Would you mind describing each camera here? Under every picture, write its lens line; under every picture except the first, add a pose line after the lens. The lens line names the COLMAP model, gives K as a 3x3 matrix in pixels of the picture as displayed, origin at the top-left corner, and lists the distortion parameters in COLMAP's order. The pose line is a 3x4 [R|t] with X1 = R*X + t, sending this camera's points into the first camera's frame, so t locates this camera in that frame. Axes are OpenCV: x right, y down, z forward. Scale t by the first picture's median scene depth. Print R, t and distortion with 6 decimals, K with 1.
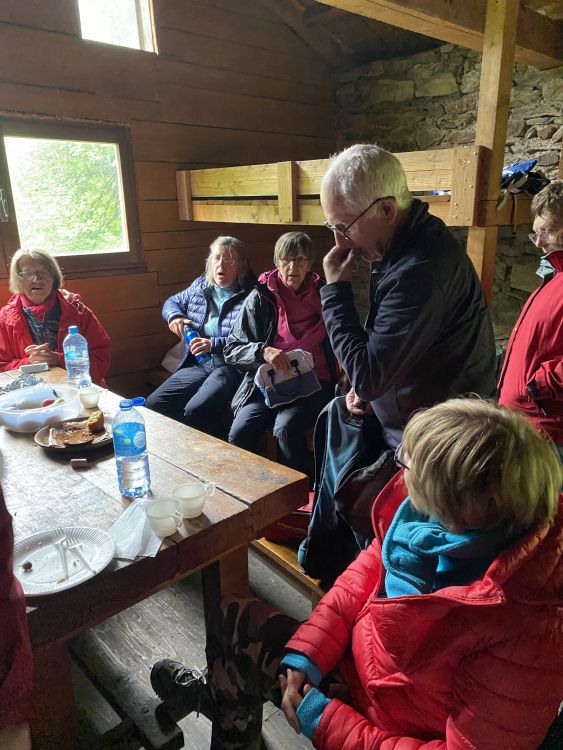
lens RADIAL K [[569.9, 0, 302.2], [0, 569.9, 364.9], [0, 0, 1]] dist [0.001678, 0.001491]
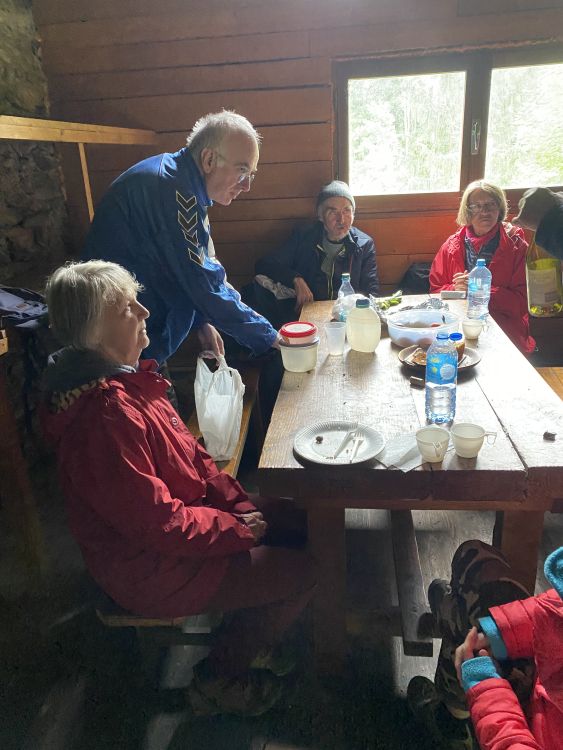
lens RADIAL K [[570.4, 0, 281.1], [0, 570.4, 361.0], [0, 0, 1]] dist [0.006639, -0.006595]
pose [[0.639869, 0.236497, -0.731188, 0.163534], [-0.156102, 0.971632, 0.177660, -0.015156], [0.752462, 0.000461, 0.658635, 0.042889]]
